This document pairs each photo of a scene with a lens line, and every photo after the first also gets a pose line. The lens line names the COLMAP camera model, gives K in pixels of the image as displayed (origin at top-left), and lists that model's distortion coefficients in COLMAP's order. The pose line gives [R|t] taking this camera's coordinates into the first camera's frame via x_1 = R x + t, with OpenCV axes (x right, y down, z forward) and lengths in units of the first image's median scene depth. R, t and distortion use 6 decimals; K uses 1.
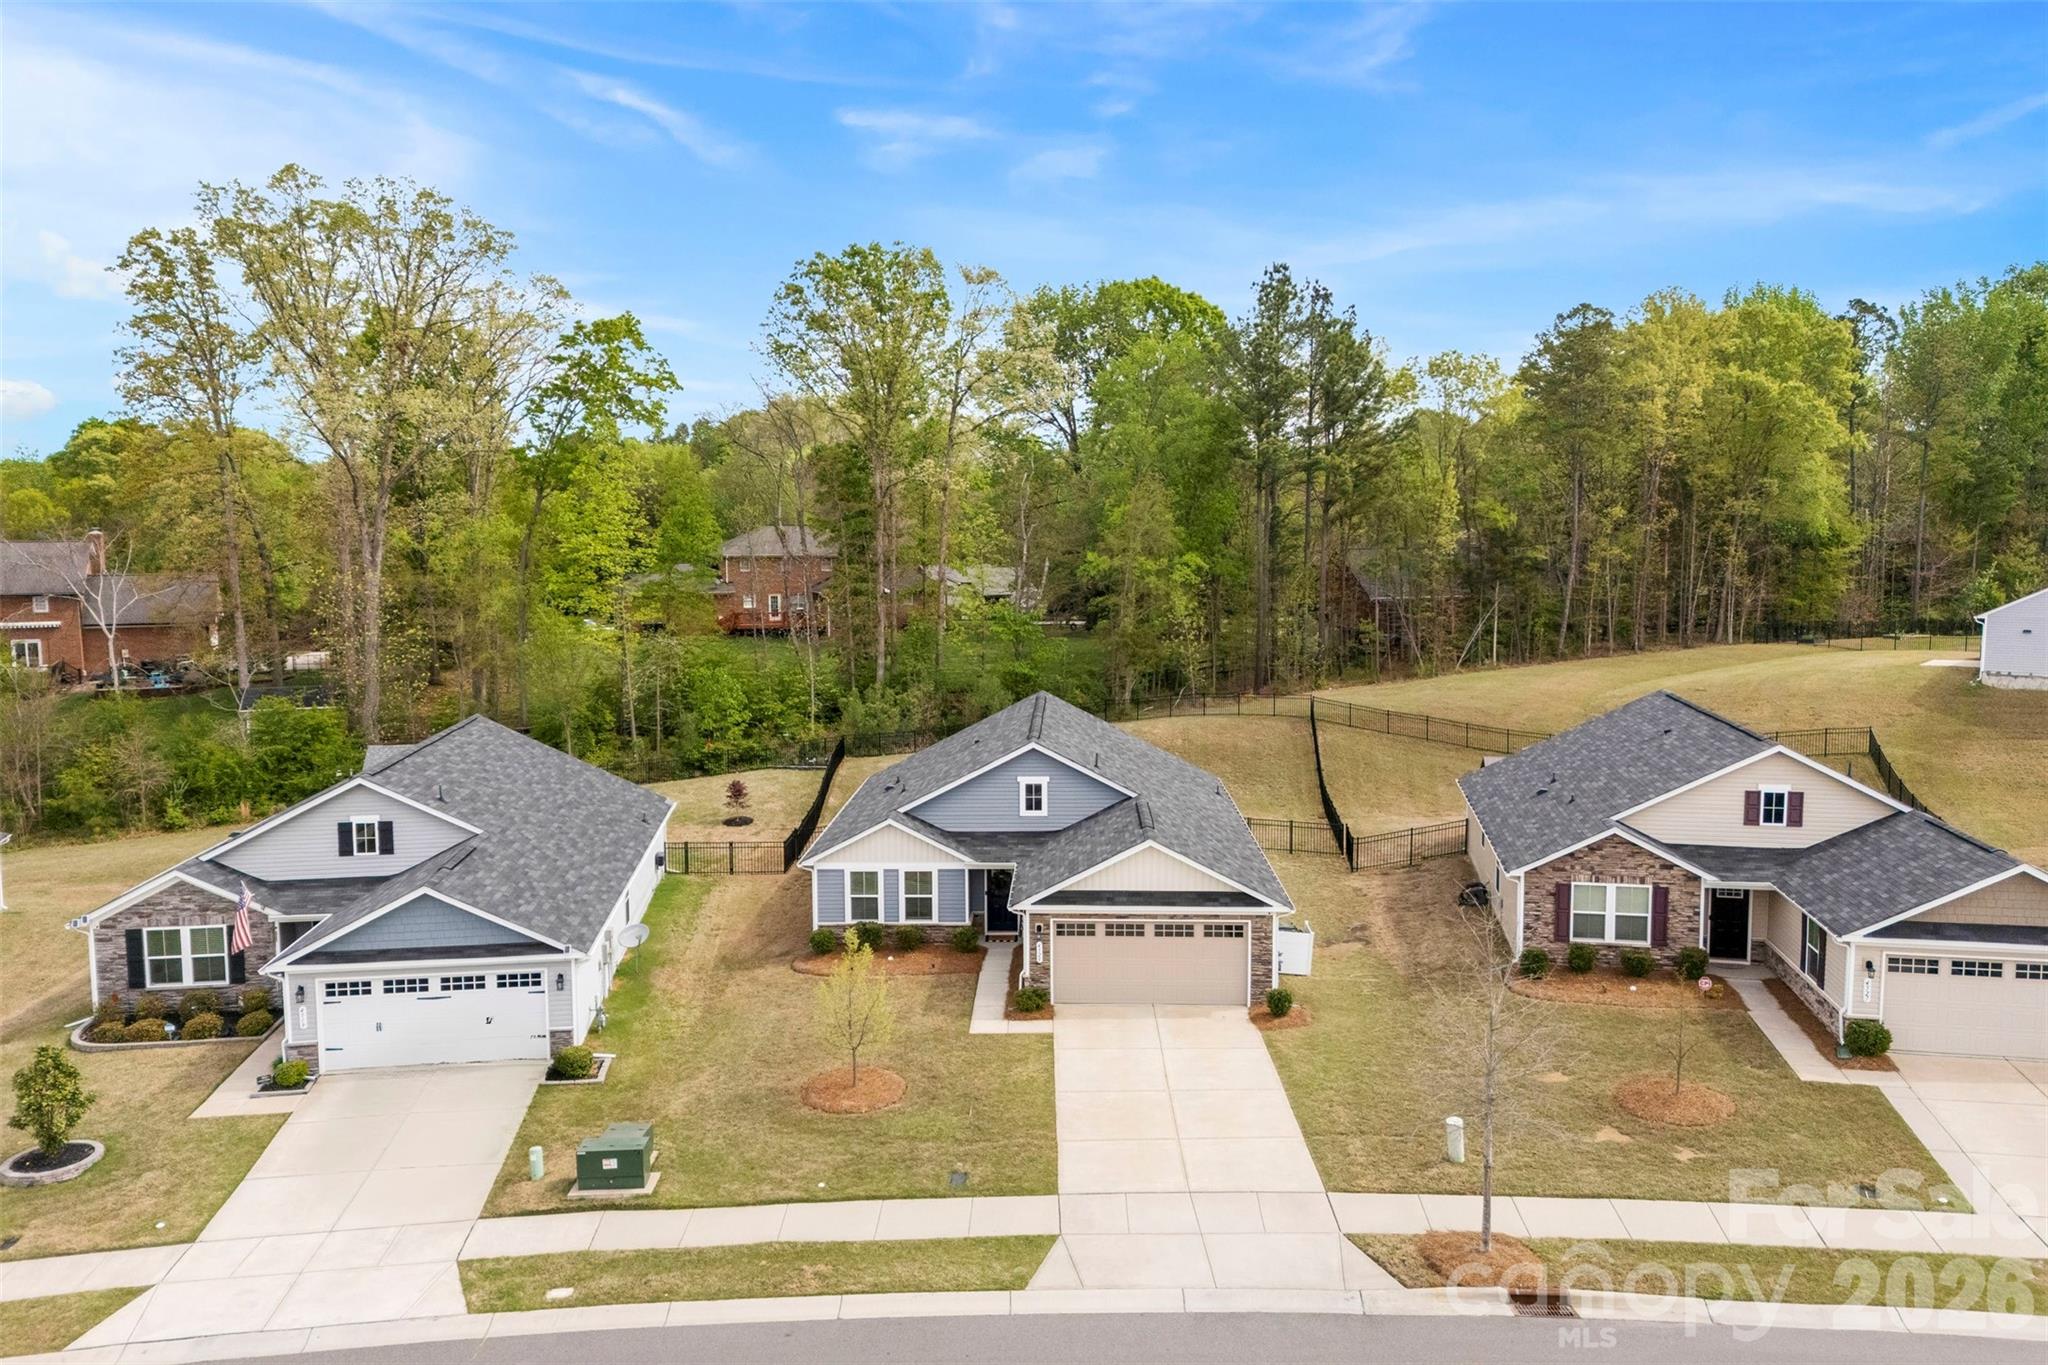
lens RADIAL K [[1505.0, 0, 1011.8], [0, 1505.0, 683.4], [0, 0, 1]] dist [0.088420, -0.075817]
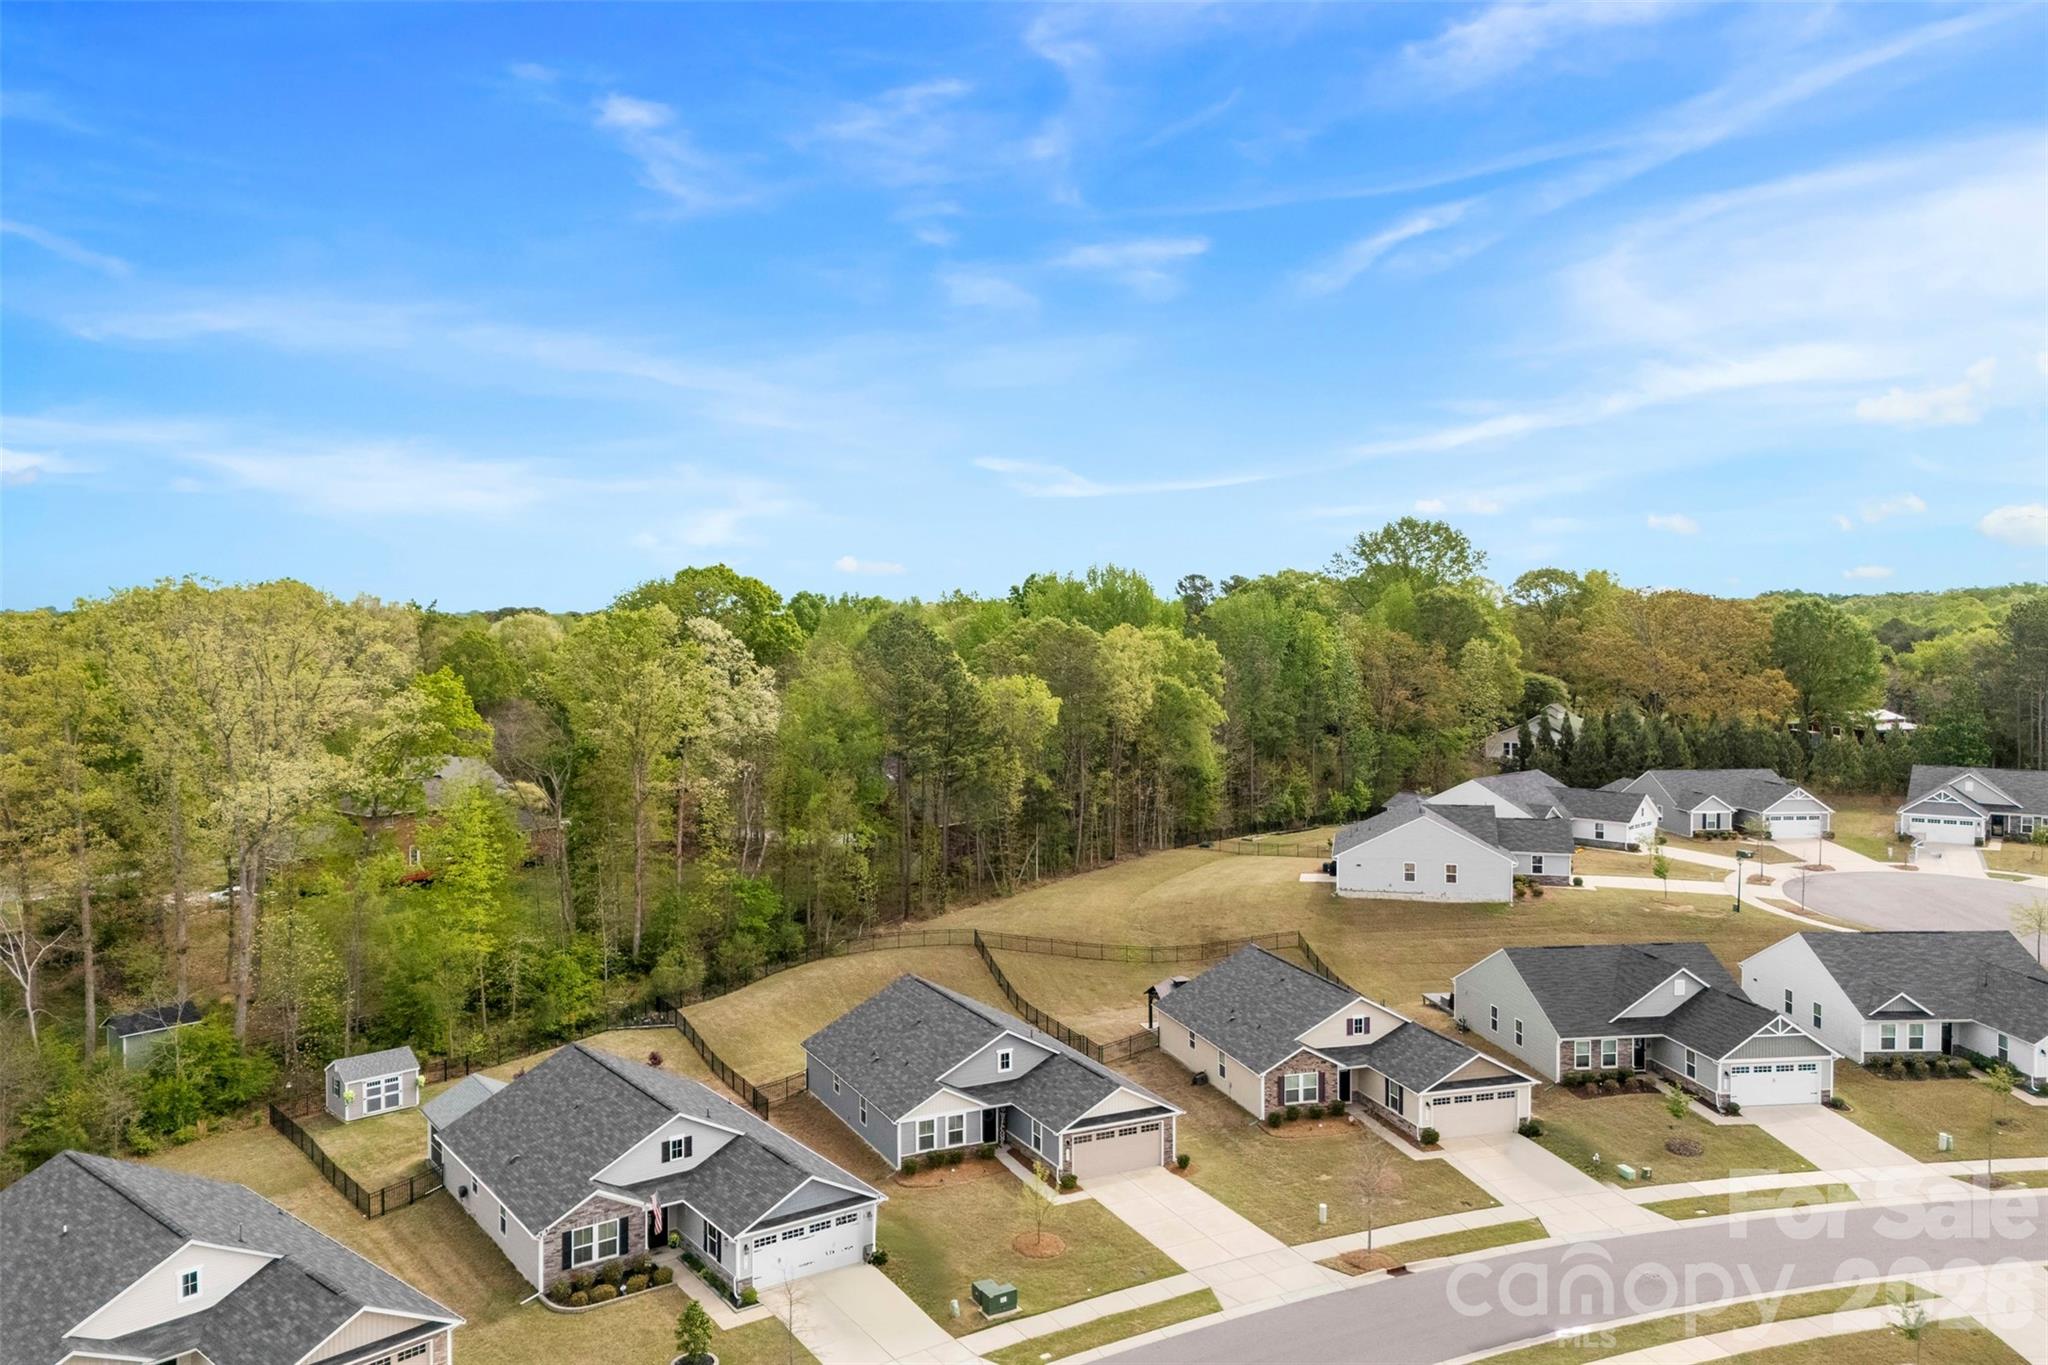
lens RADIAL K [[1468.2, 0, 1026.7], [0, 1468.2, 679.6], [0, 0, 1]] dist [0.075258, -0.062283]
pose [[0.887369, -0.014383, 0.460836, -0.843068], [0.049616, 0.996688, -0.064431, -0.286905], [-0.458383, 0.080039, 0.885143, -0.633297]]
